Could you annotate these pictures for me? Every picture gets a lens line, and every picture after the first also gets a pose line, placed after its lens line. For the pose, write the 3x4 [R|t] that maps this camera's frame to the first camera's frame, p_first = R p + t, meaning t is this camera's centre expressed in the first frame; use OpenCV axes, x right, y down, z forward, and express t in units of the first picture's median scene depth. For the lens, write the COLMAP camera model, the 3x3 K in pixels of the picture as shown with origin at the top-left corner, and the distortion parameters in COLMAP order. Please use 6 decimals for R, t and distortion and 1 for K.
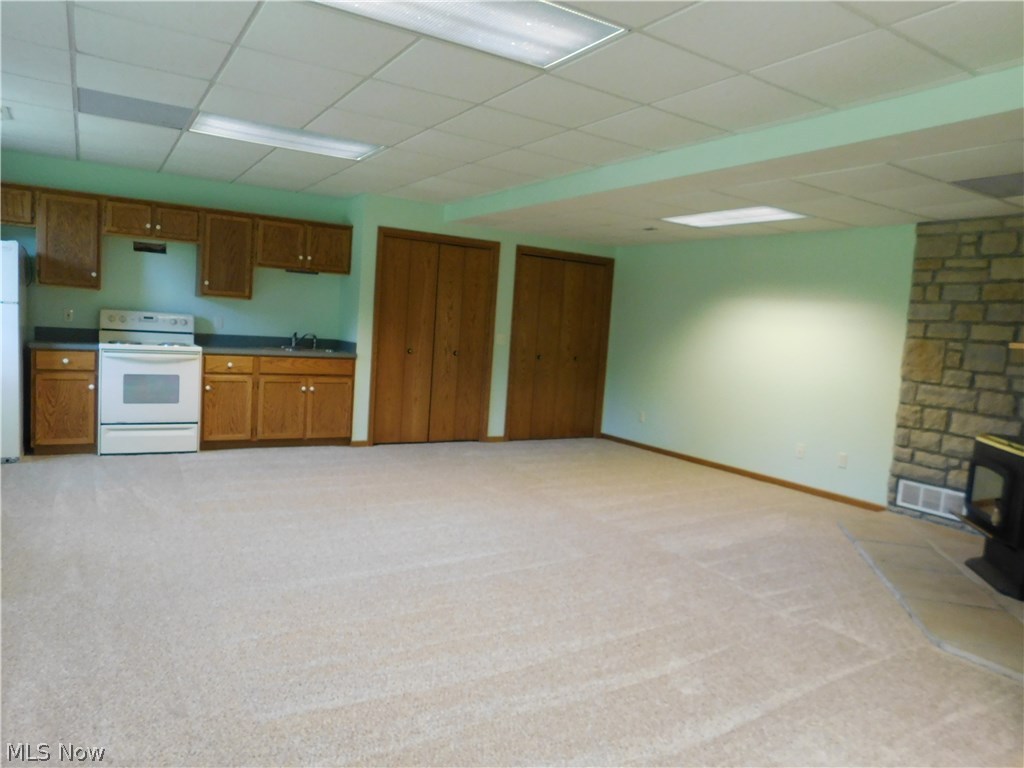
lens RADIAL K [[714.9, 0, 512.0], [0, 714.9, 384.0], [0, 0, 1]] dist [-0.004107, 0.002365]
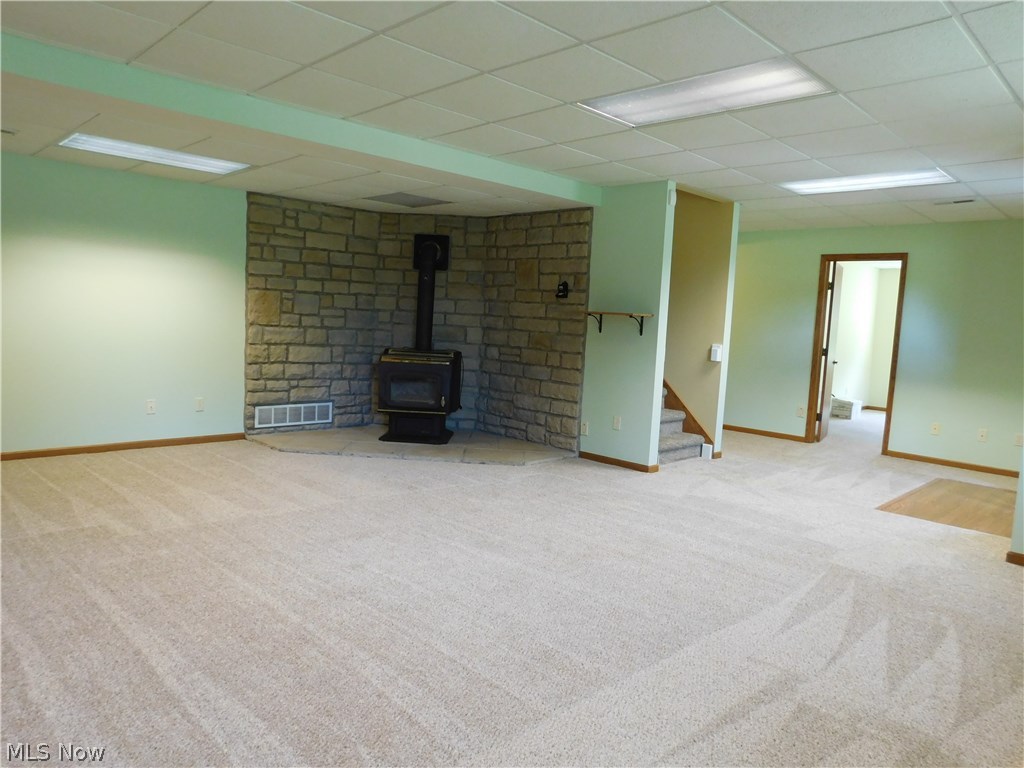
lens RADIAL K [[714.9, 0, 512.0], [0, 714.9, 384.0], [0, 0, 1]] dist [-0.004107, 0.002365]
pose [[-0.235373, -0.173123, 0.956362, -0.746517], [0.017679, 0.983082, 0.182311, -0.123660], [-0.971744, 0.059818, -0.228330, 0.896420]]
